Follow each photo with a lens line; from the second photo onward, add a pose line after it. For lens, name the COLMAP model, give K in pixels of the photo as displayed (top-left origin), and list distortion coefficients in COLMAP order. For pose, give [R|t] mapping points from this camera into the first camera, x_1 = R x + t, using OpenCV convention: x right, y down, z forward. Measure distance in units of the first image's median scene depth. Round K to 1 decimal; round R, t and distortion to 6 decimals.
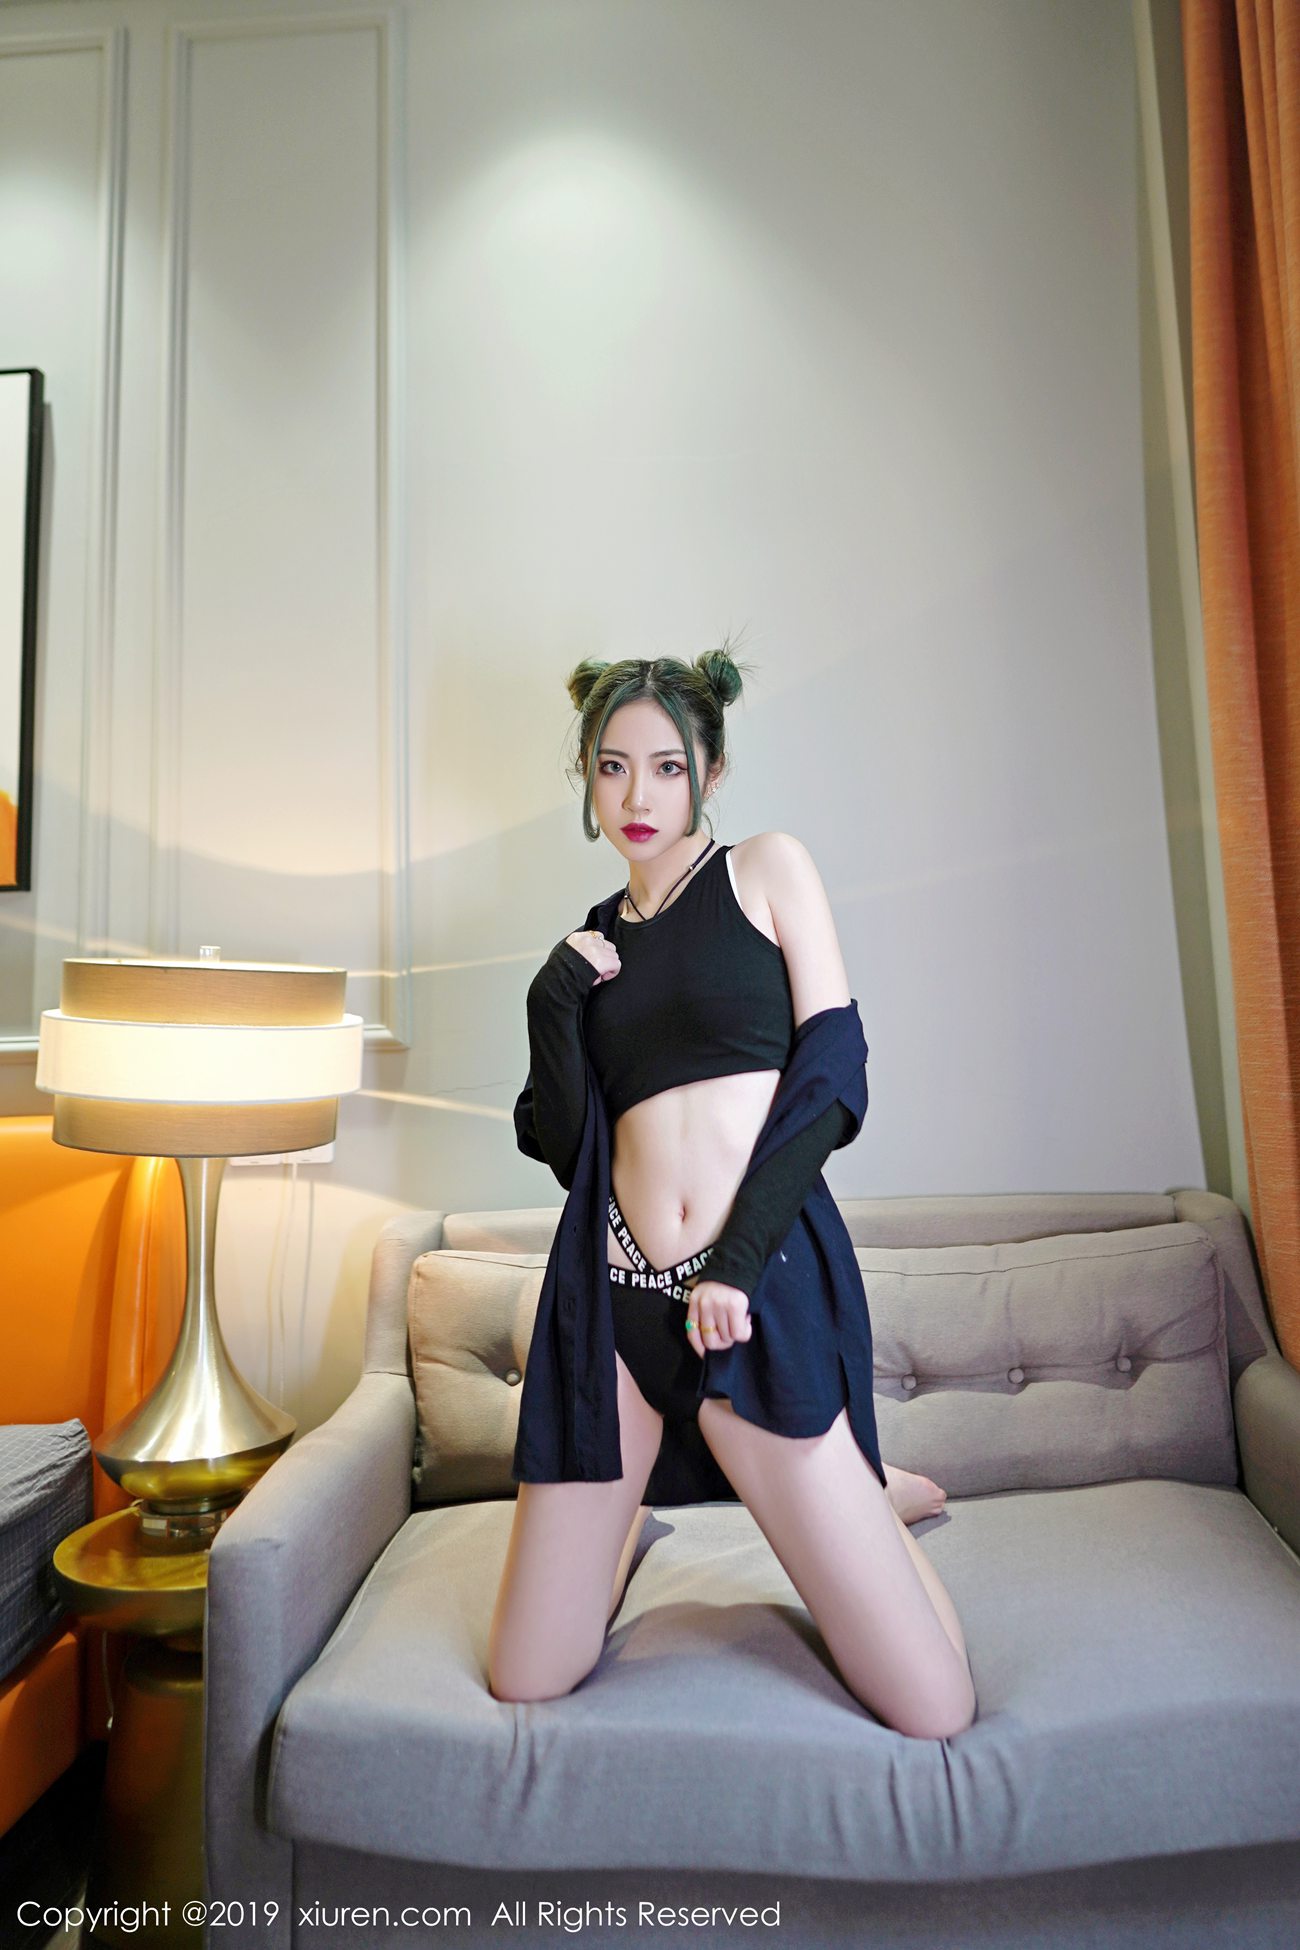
lens RADIAL K [[1512.8, 0, 699.6], [0, 1512.8, 801.3], [0, 0, 1]] dist [-0.008796, 0.011312]
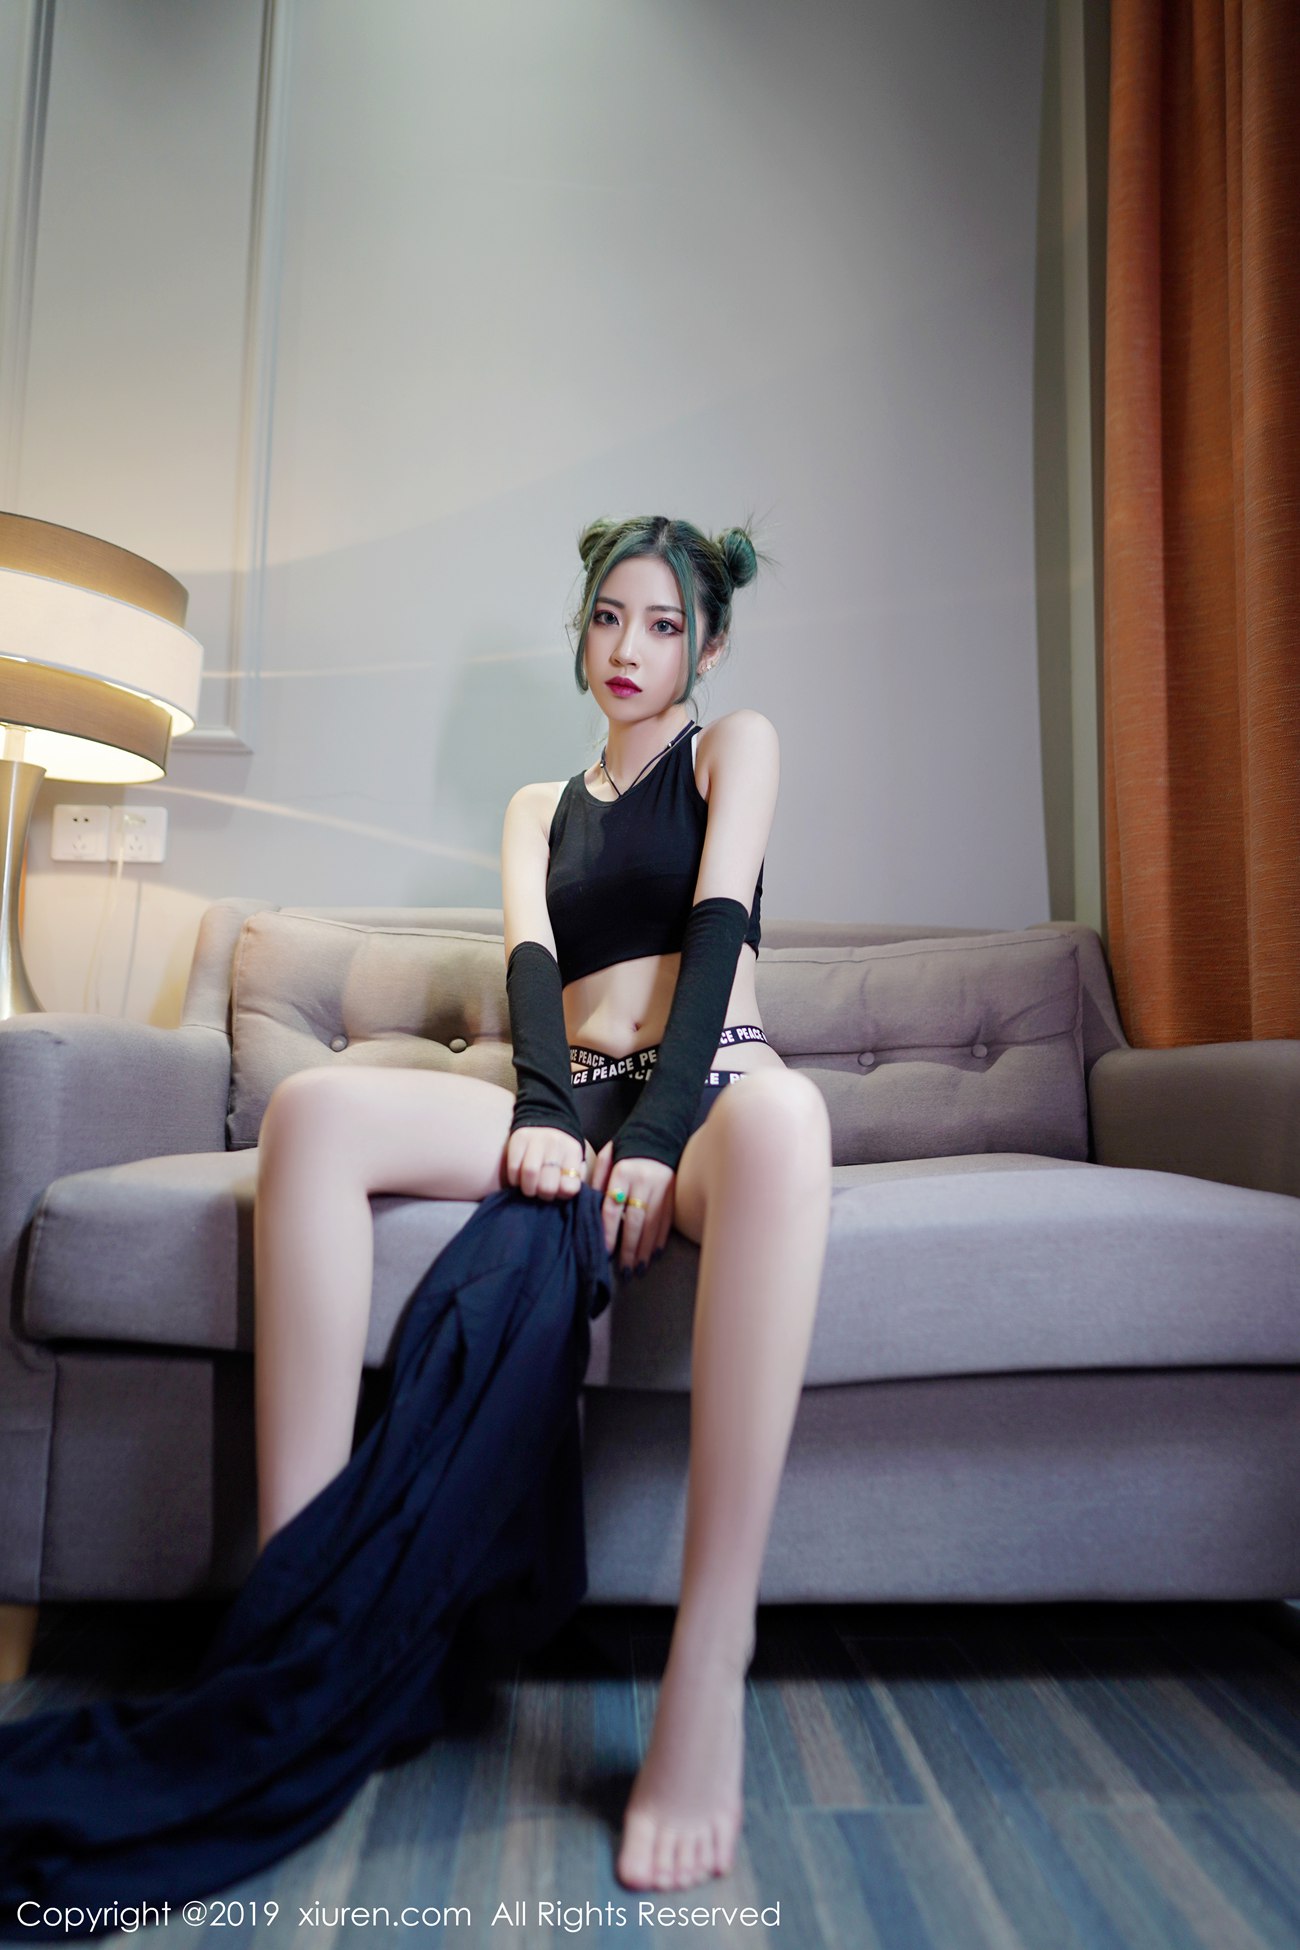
lens RADIAL K [[1291.7, 0, 650.1], [0, 1291.7, 983.7], [0, 0, 1]] dist [-0.006325, 0.004768]
pose [[0.992825, 0.064302, 0.100819, -0.018664], [-0.067949, 0.997137, 0.033166, 0.311911], [-0.098398, -0.039778, 0.994352, 0.186986]]
